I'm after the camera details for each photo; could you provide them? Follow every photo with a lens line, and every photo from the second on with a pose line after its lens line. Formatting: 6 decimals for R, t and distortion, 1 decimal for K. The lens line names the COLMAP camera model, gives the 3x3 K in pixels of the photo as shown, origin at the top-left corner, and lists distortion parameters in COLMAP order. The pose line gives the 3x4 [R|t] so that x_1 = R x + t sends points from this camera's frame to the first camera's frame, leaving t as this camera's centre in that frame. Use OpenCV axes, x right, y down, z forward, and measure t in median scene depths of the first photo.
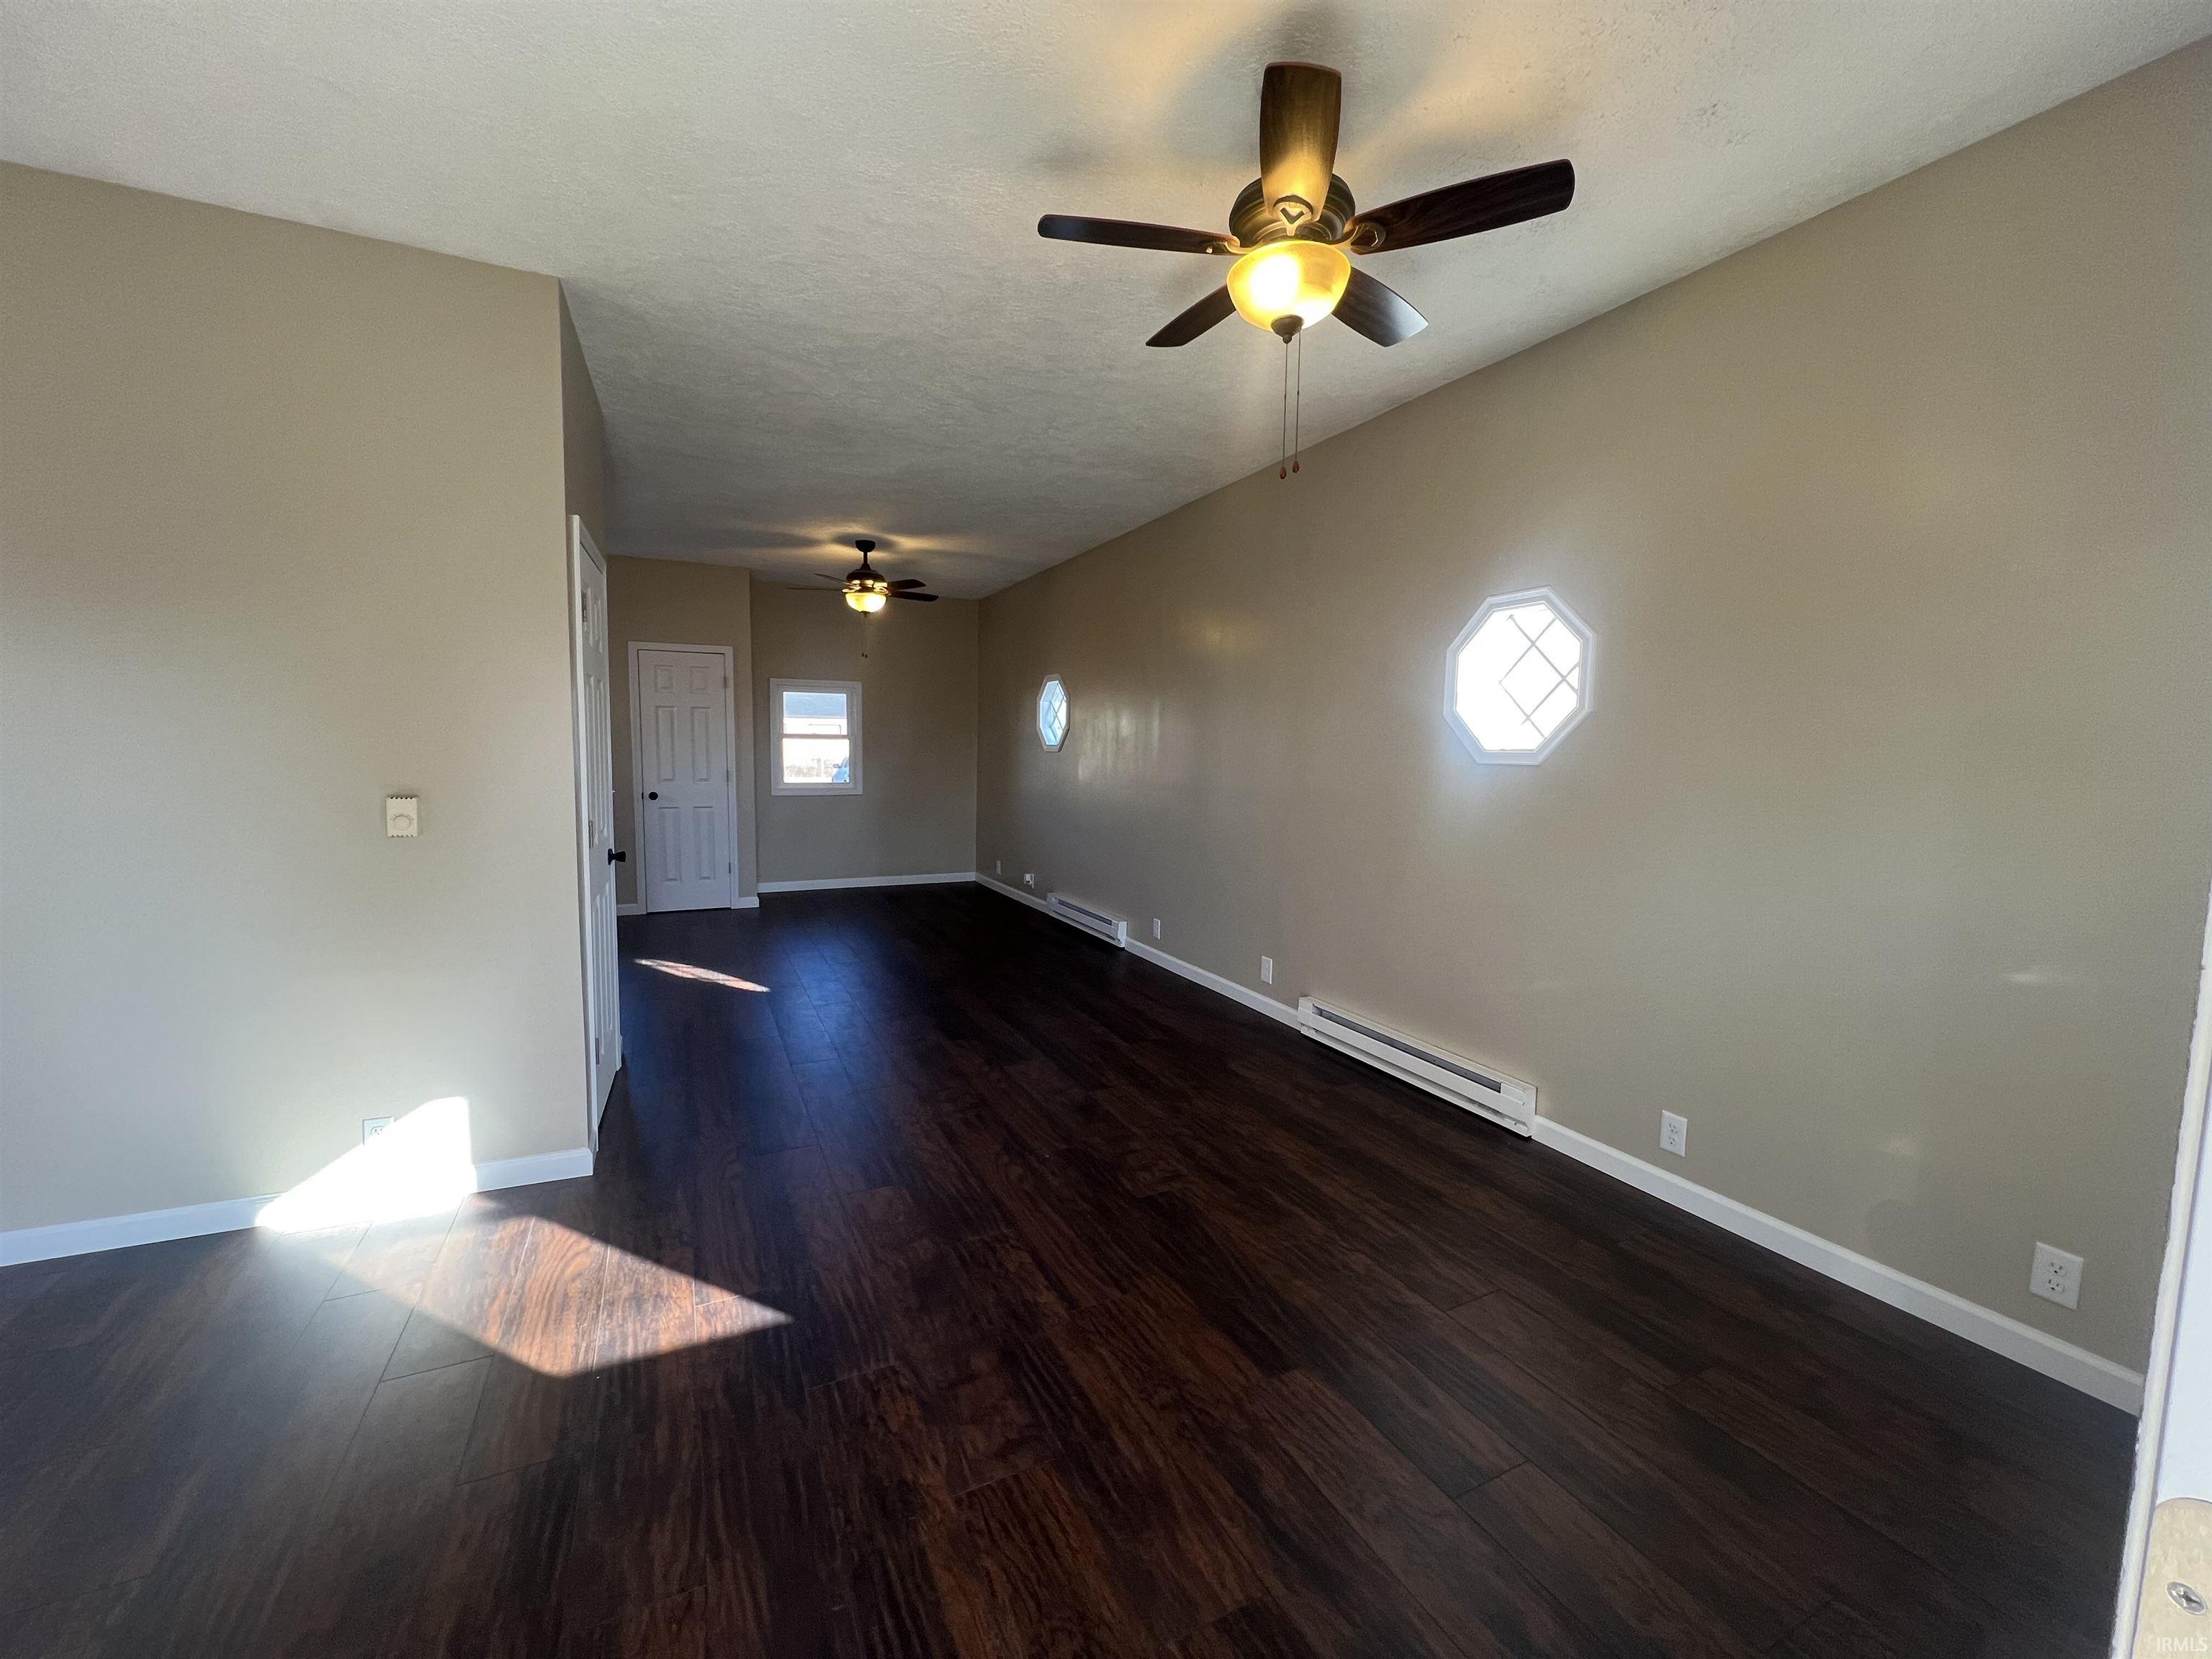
lens RADIAL K [[886.7, 0, 1106.0], [0, 886.7, 829.5], [0, 0, 1]] dist [-0.001268, 0.000311]
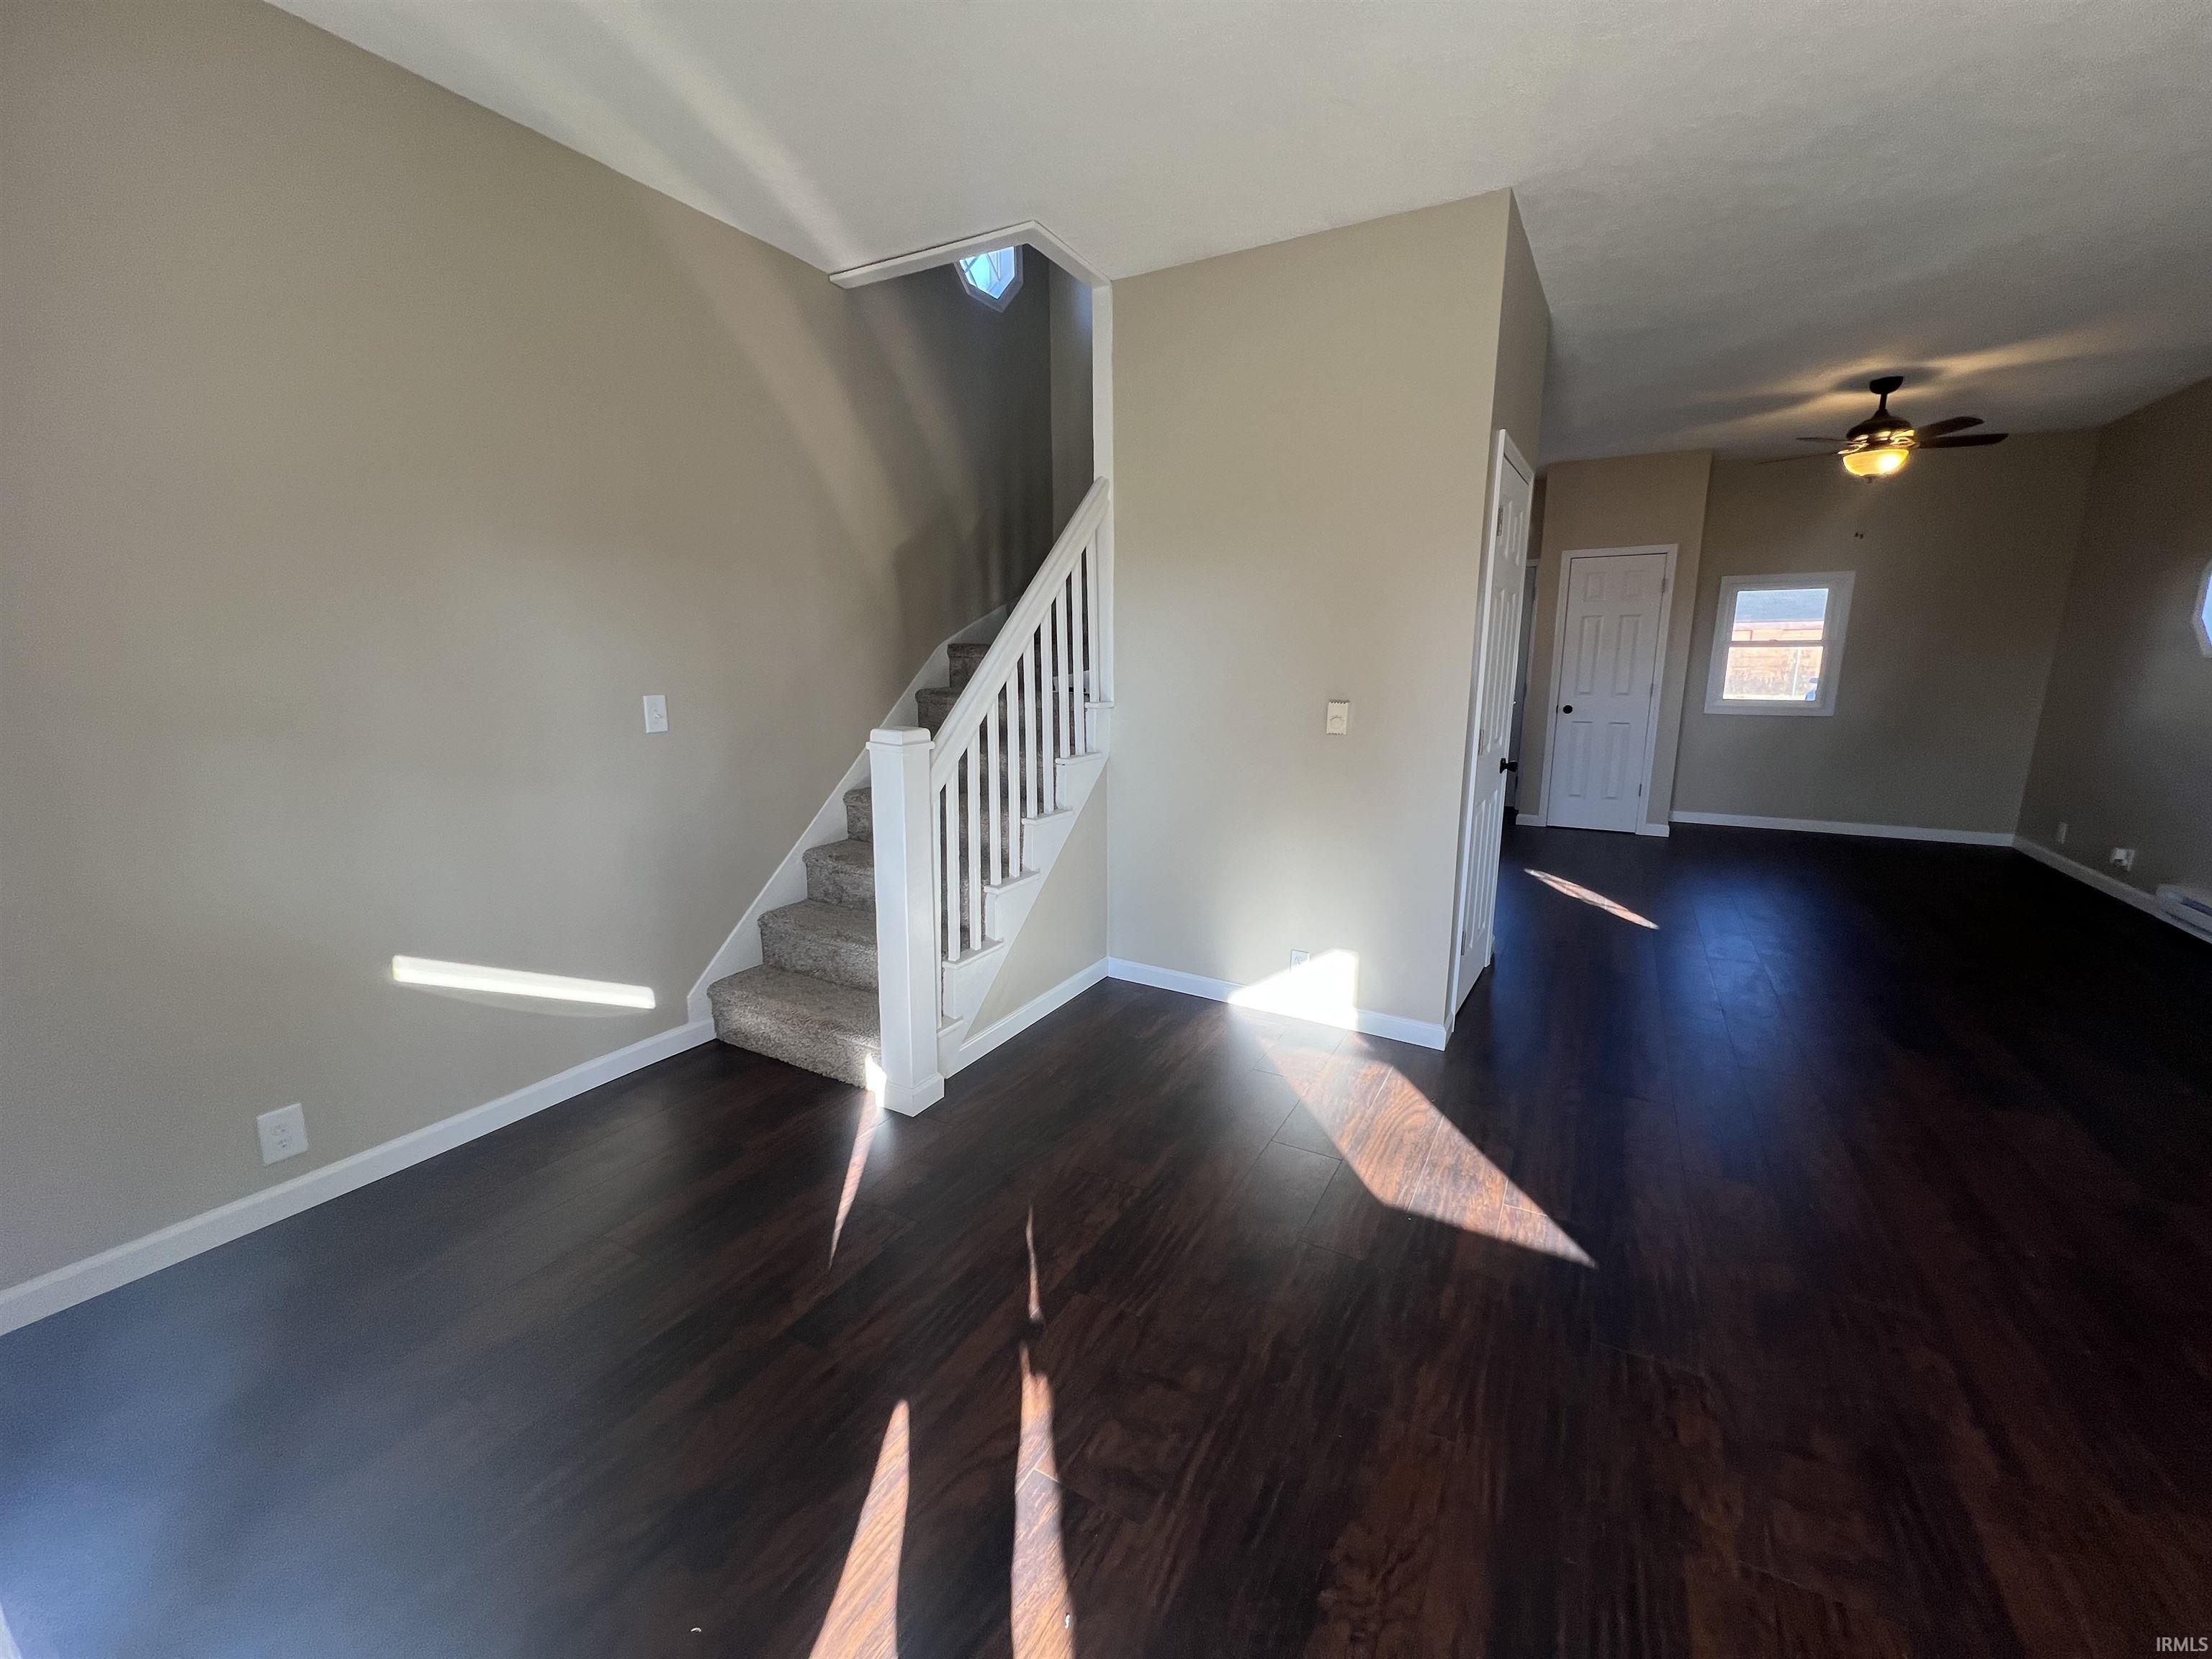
lens RADIAL K [[886.7, 0, 1106.0], [0, 886.7, 829.5], [0, 0, 1]] dist [-0.001268, 0.000311]
pose [[0.561846, 0.142203, -0.814928, 0.047331], [-0.064078, 0.989636, 0.128512, 0.001155], [0.824757, -0.019985, 0.565134, 0.032275]]
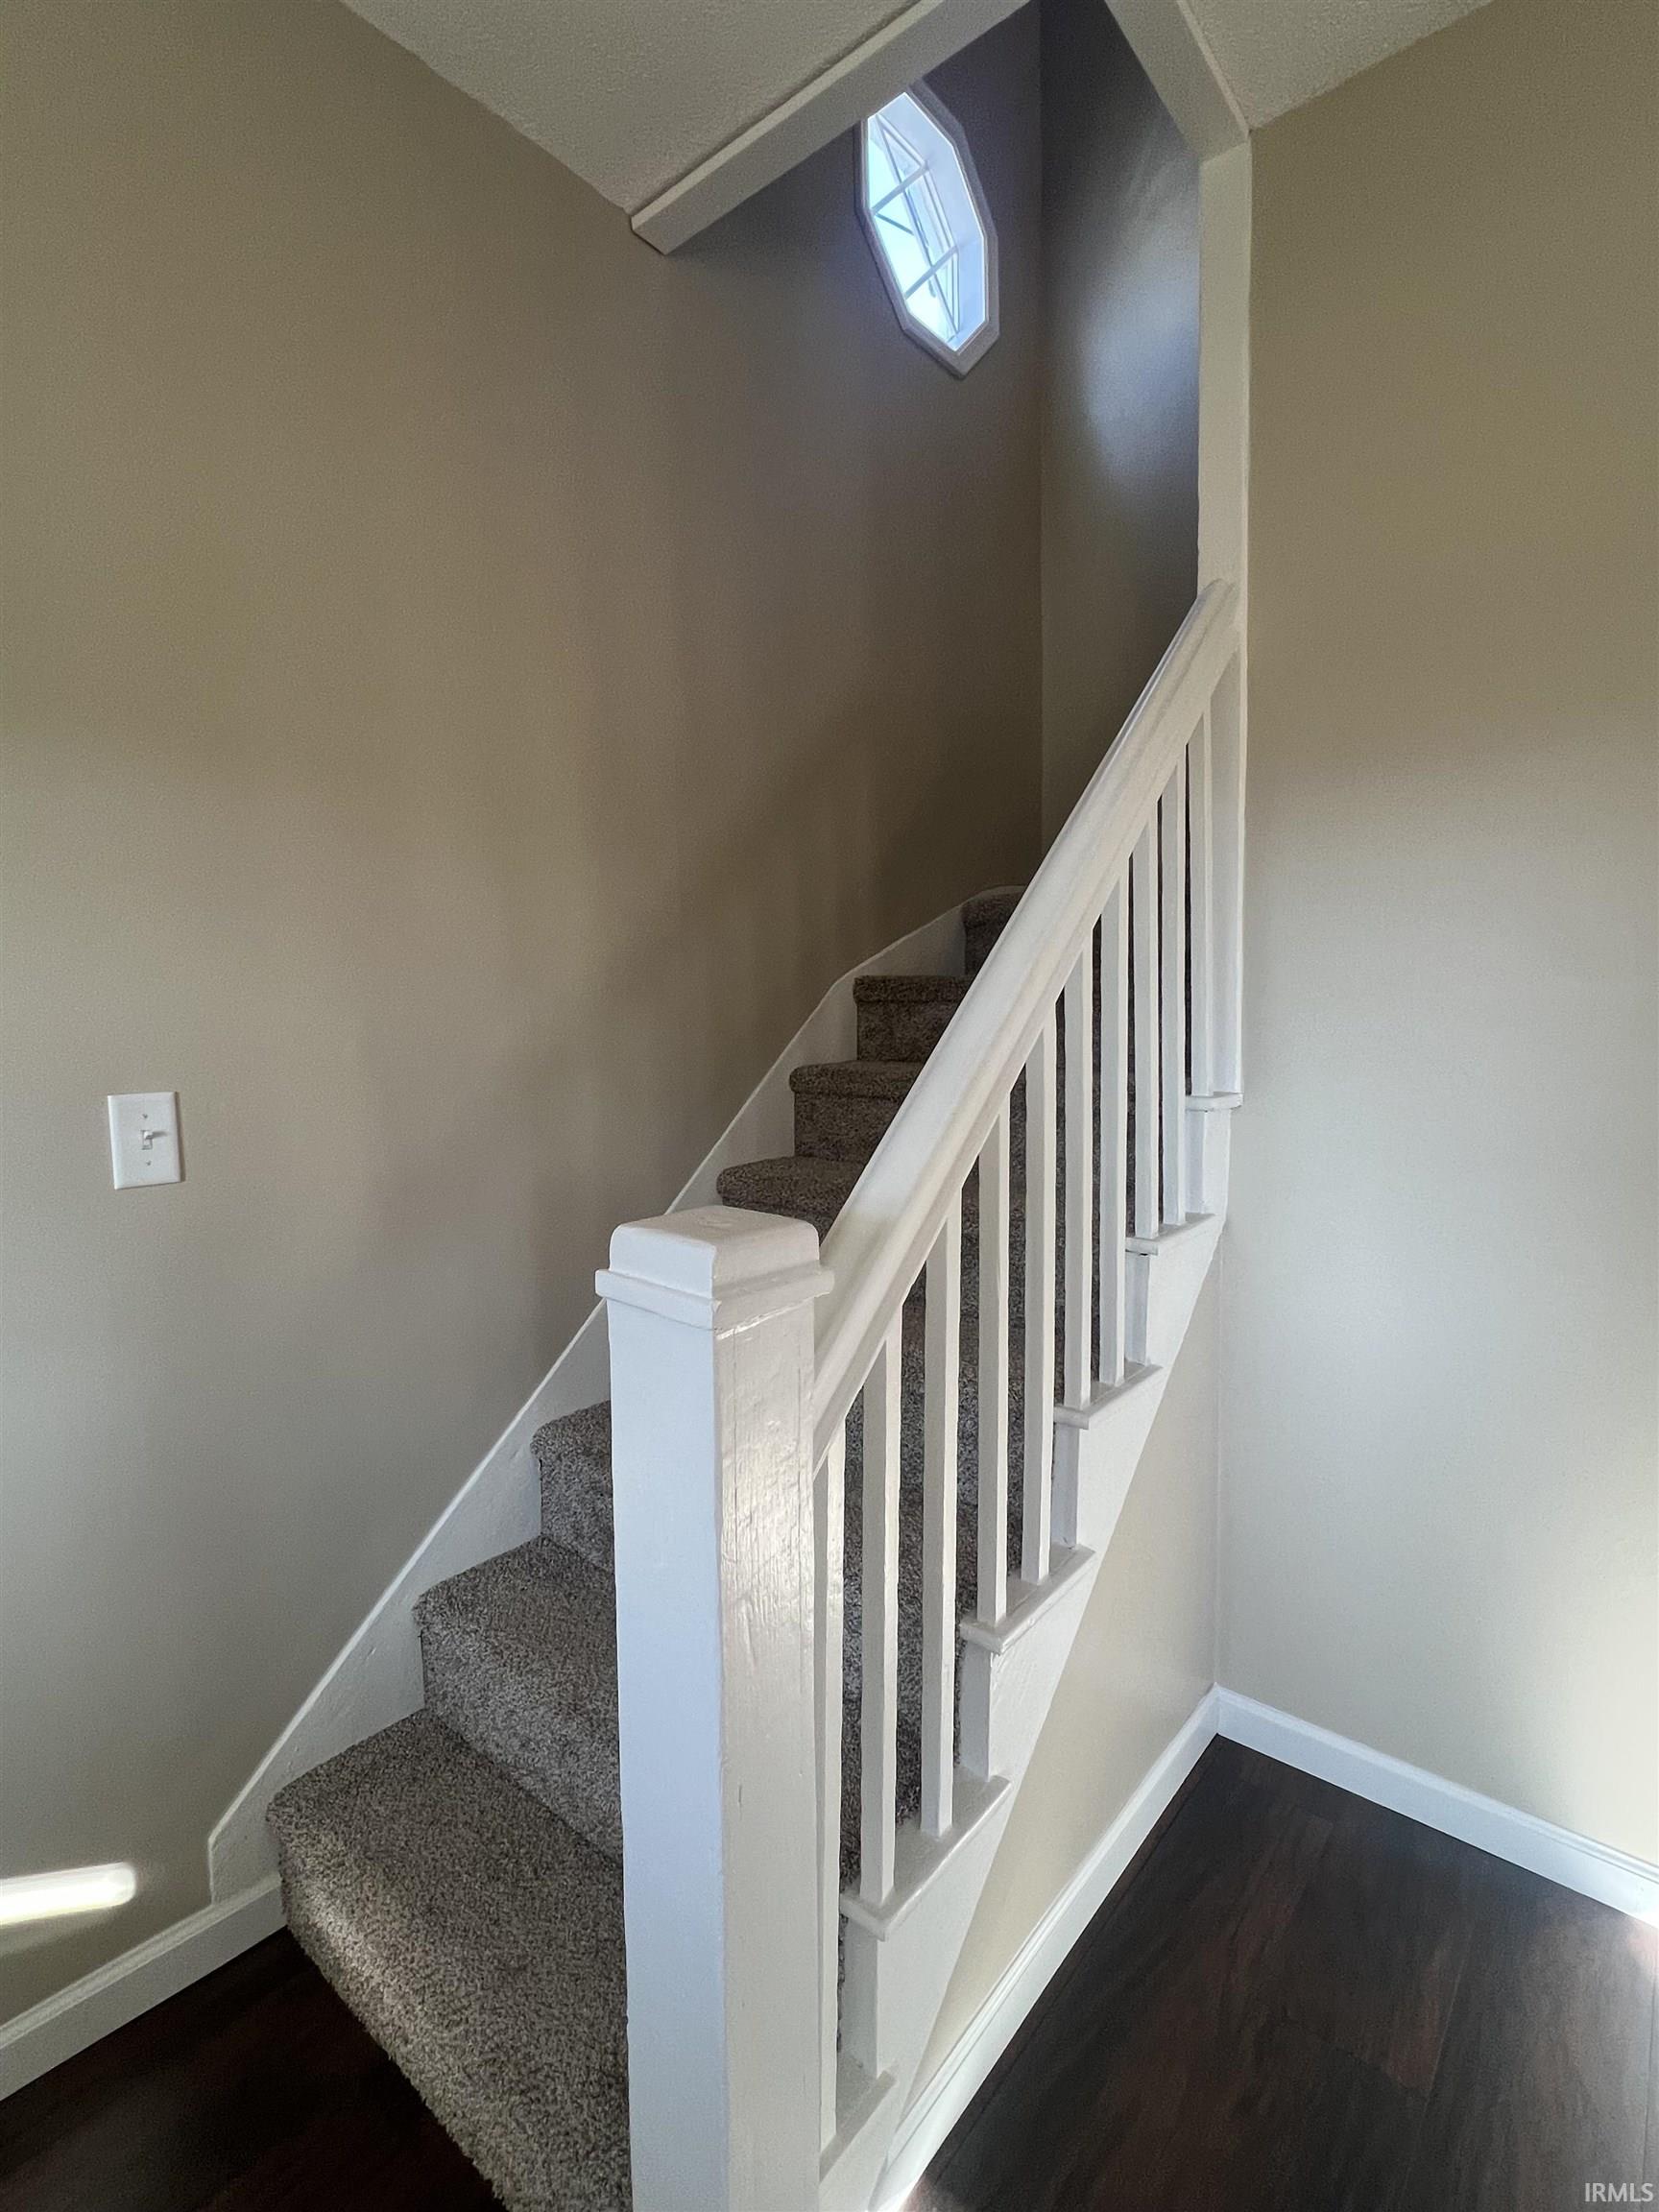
lens RADIAL K [[1036.2, 0, 829.5], [0, 1036.2, 1106.0], [0, 0, 1]] dist [-0.000184, -0.000026]
pose [[0.404020, 0.050634, -0.913348, -0.510815], [-0.059061, 0.997827, 0.029192, -0.013318], [0.912842, 0.042149, 0.406132, 0.267300]]
